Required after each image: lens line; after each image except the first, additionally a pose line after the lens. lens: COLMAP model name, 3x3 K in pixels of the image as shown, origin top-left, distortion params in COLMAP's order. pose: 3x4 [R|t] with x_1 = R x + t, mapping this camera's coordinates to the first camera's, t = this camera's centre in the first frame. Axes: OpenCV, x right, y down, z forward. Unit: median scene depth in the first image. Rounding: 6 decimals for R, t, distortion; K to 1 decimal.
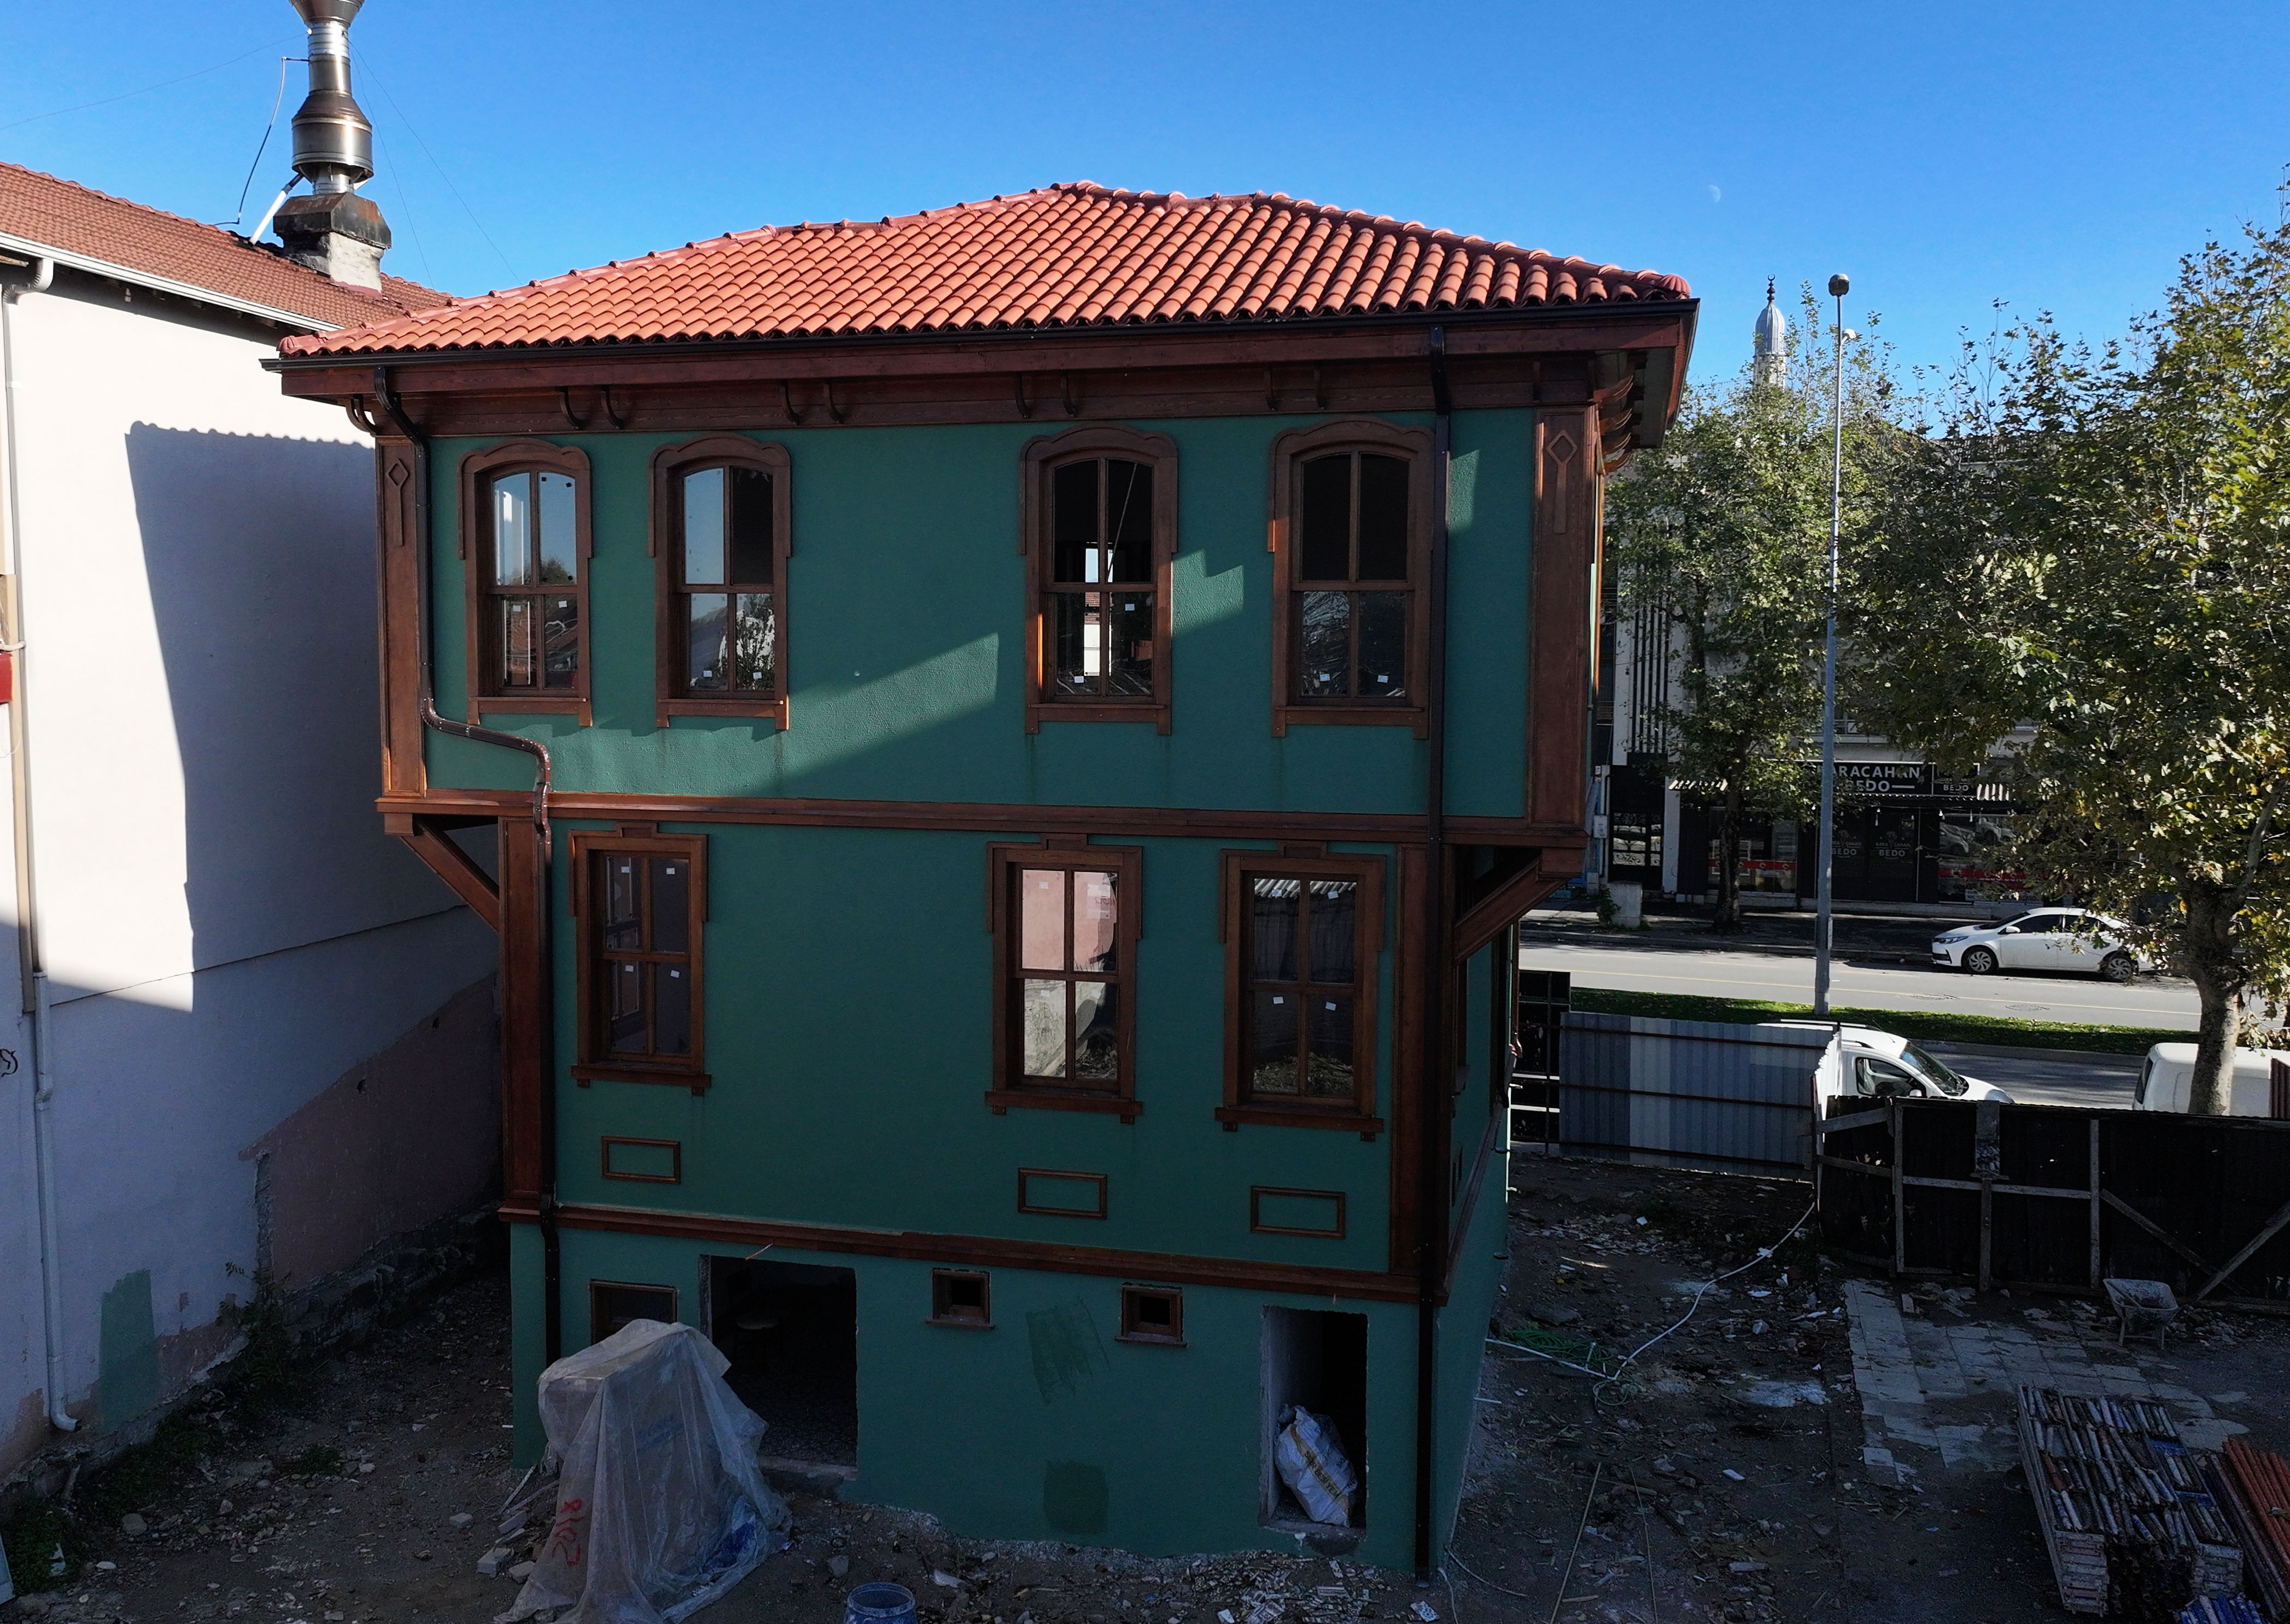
lens RADIAL K [[2064.8, 0, 988.5], [0, 2064.8, 812.7], [0, 0, 1]] dist [0.013402, -0.004564]
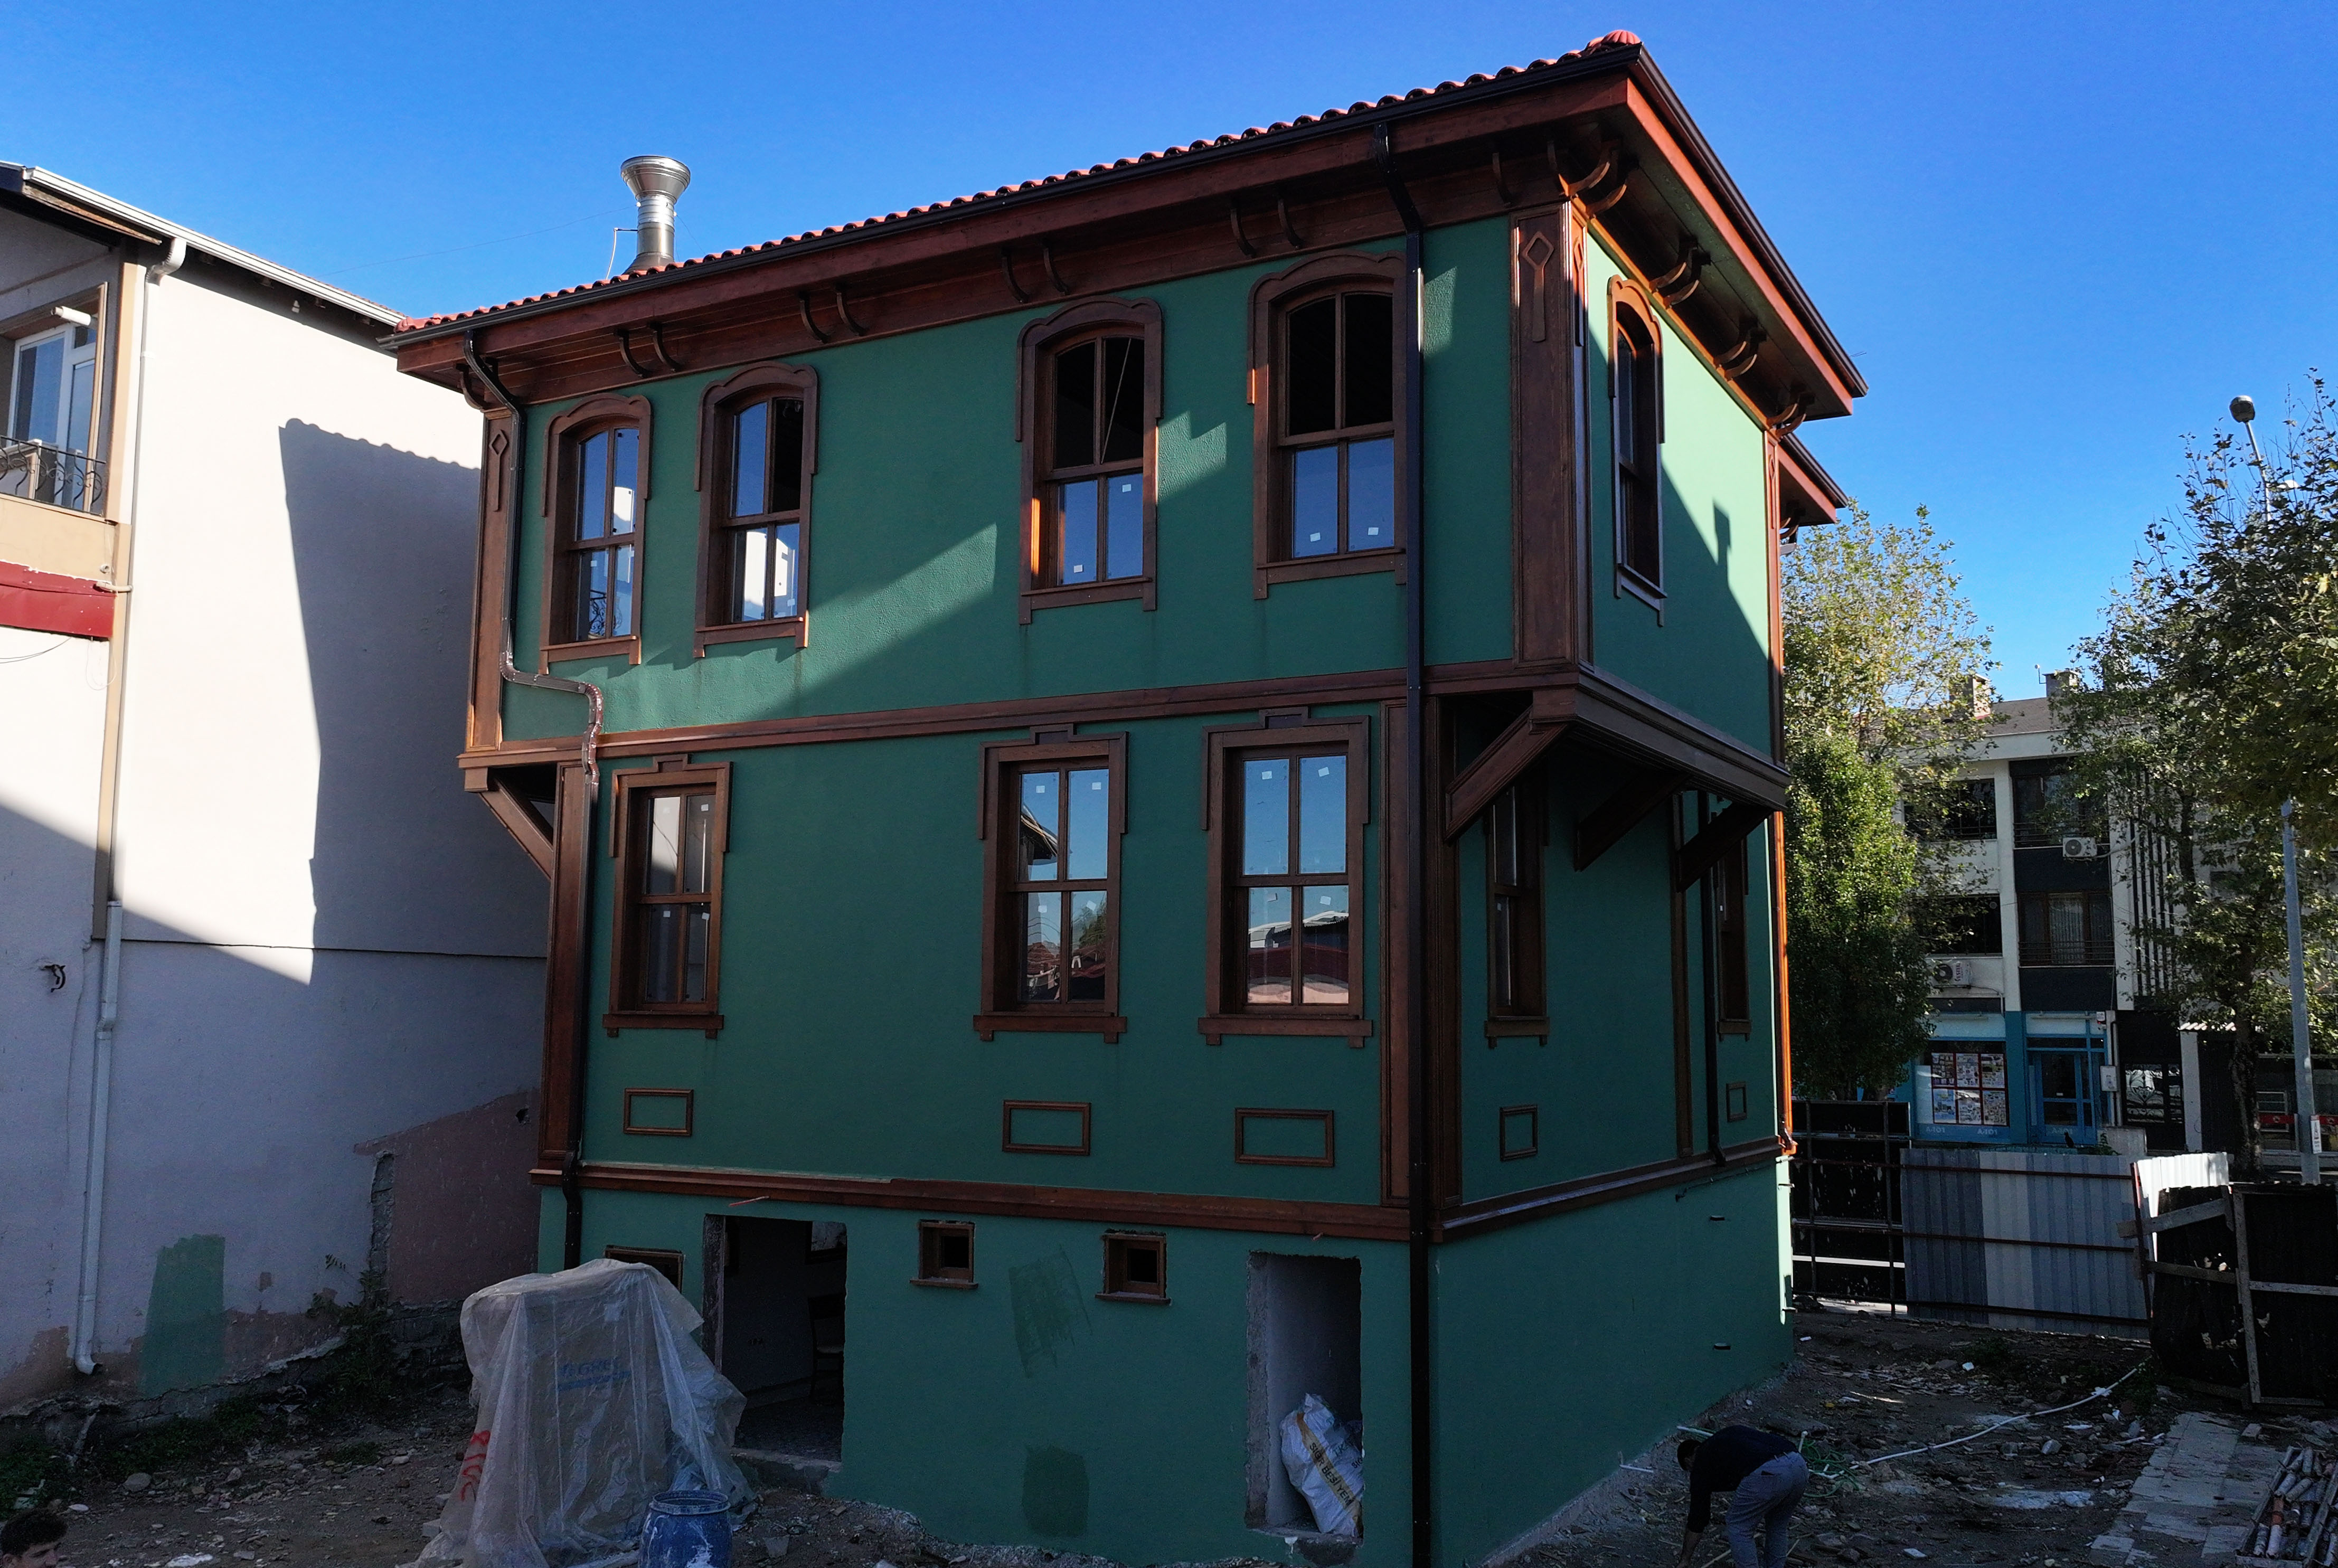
lens RADIAL K [[1982.8, 0, 1169.0], [0, 1982.8, 784.0], [0, 0, 1]] dist [0.003147, 0.013266]
pose [[0.975368, -0.018793, -0.219783, 0.264979], [-0.026466, 0.979196, -0.201182, 0.200139], [0.218991, 0.202043, 0.954579, 0.157608]]
